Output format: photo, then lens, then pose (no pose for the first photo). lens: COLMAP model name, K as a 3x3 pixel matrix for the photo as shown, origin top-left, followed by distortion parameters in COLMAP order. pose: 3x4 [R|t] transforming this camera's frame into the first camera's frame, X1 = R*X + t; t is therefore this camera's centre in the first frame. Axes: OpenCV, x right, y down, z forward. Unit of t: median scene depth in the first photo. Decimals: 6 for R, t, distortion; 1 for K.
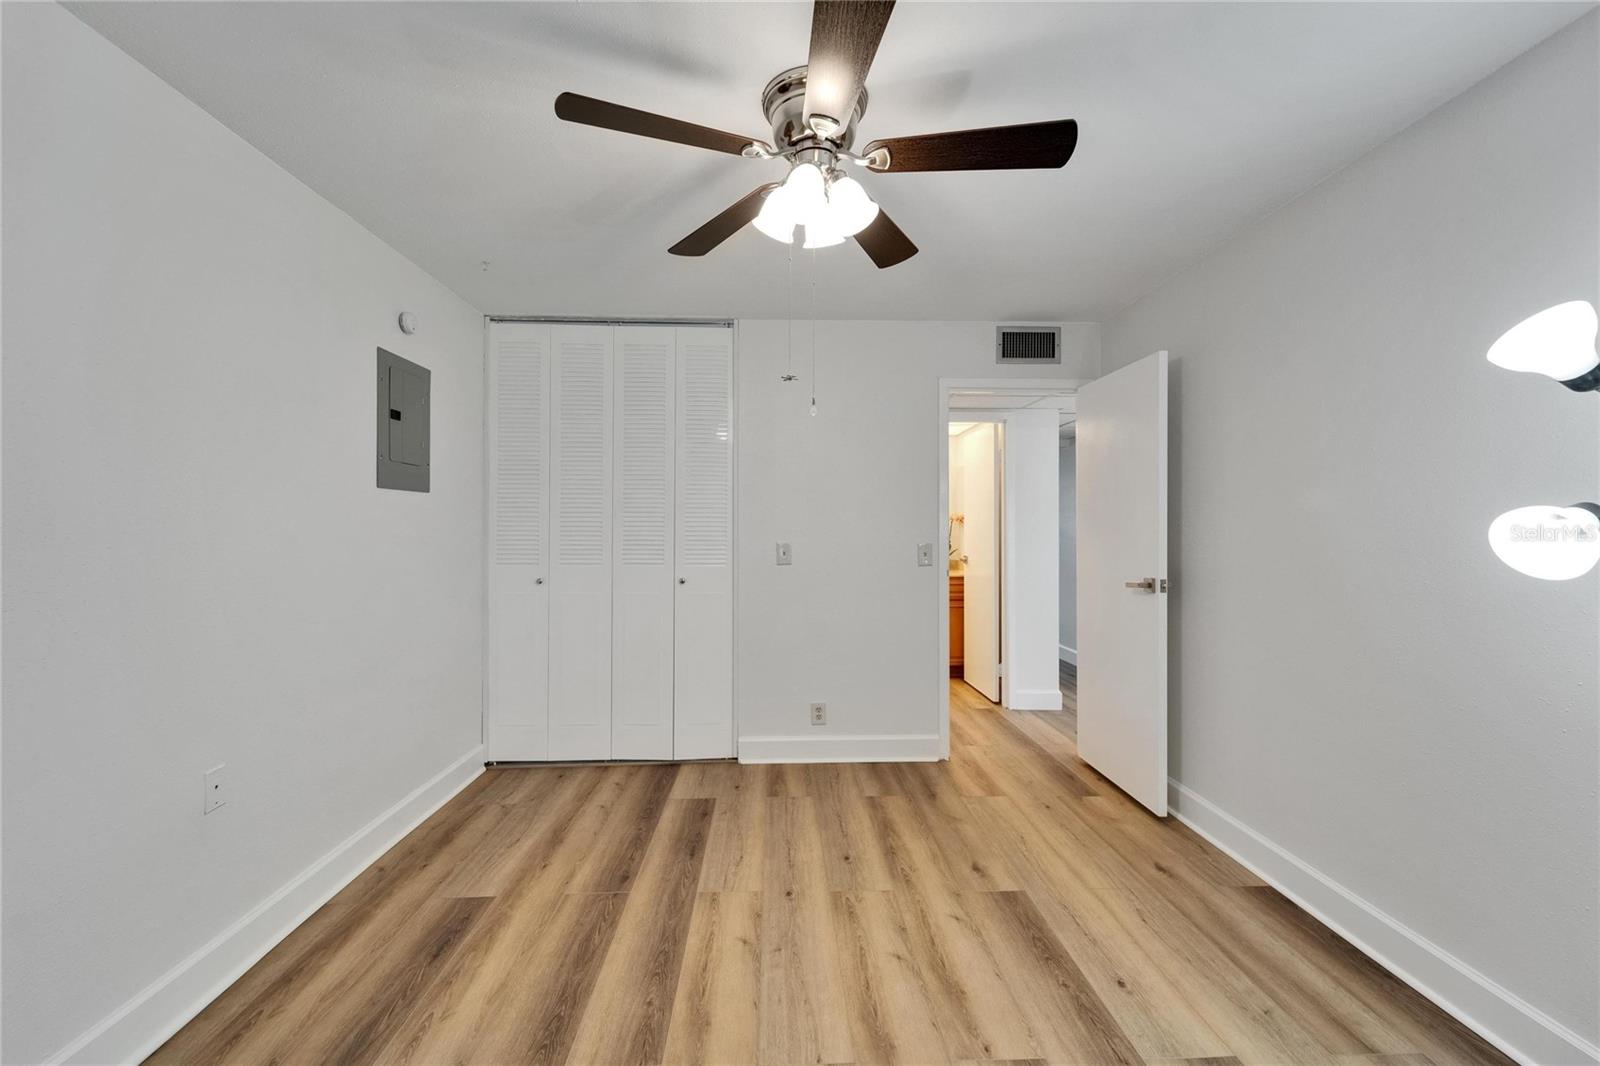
lens RADIAL K [[668.5, 0, 788.8], [0, 668.5, 520.4], [0, 0, 1]] dist [0.000116, -0.001189]
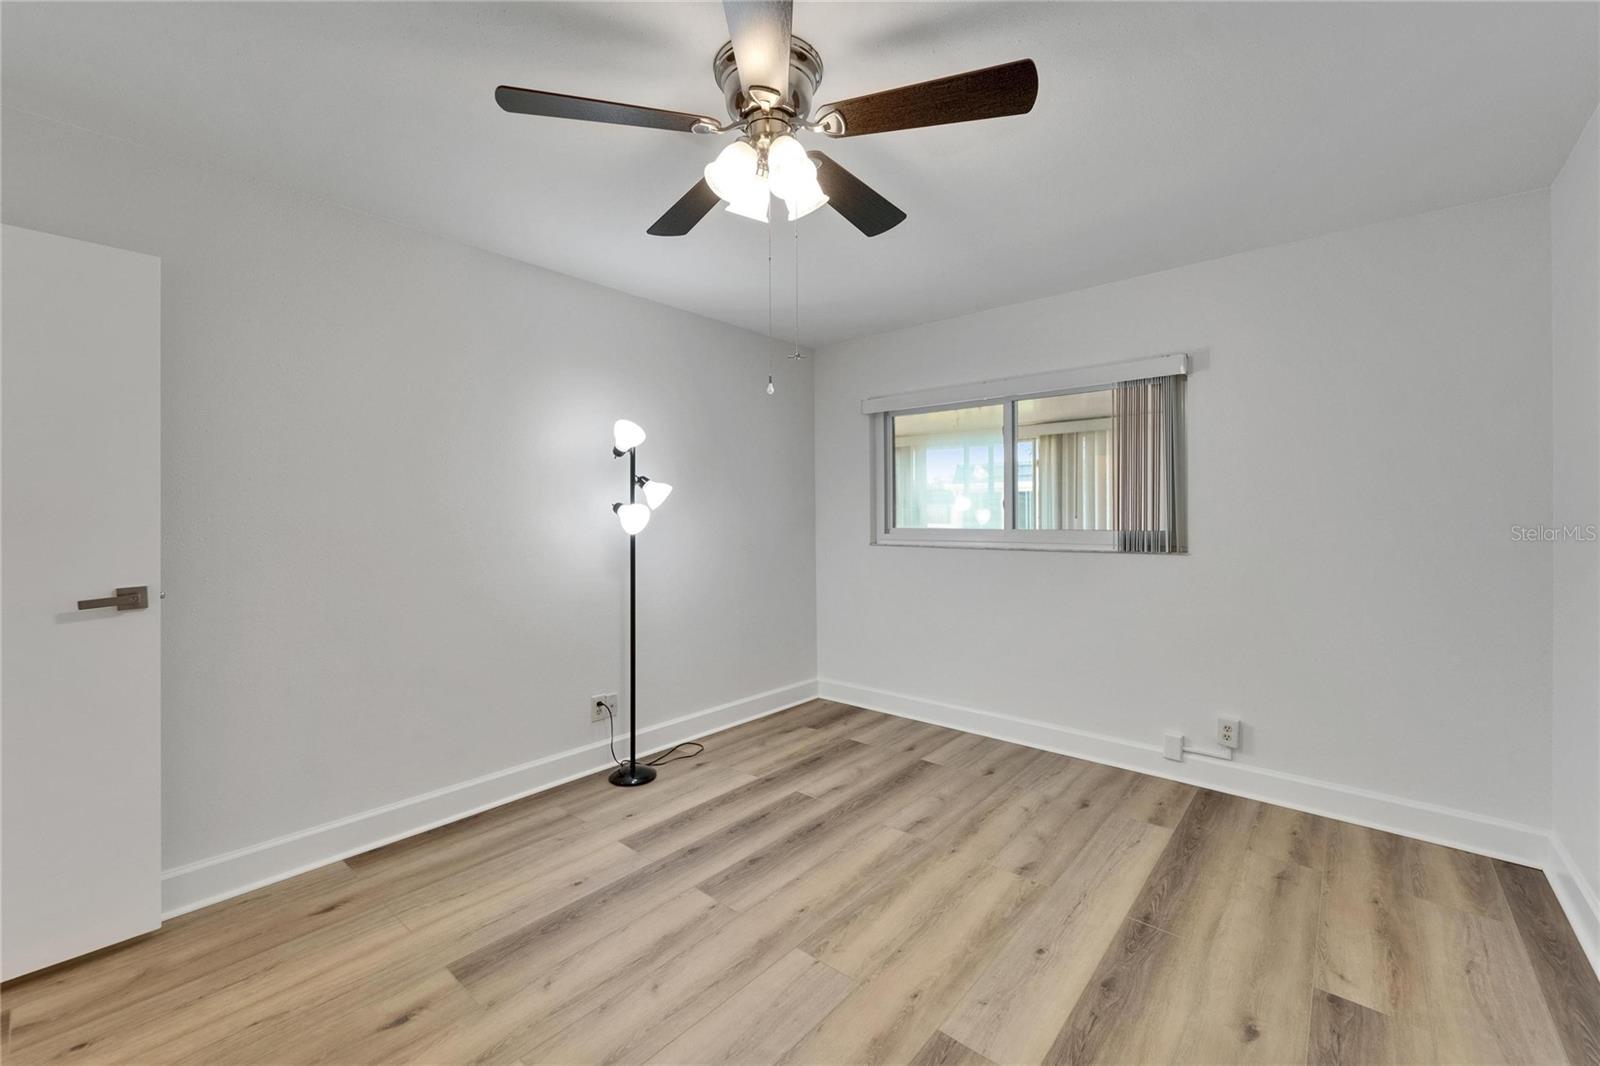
lens RADIAL K [[668.5, 0, 788.8], [0, 668.5, 520.4], [0, 0, 1]] dist [0.000116, -0.001189]
pose [[-0.751346, -0.002006, 0.659905, -0.586645], [-0.006344, 0.999971, -0.004184, 0.027152], [-0.659878, -0.007330, -0.751337, 1.623317]]
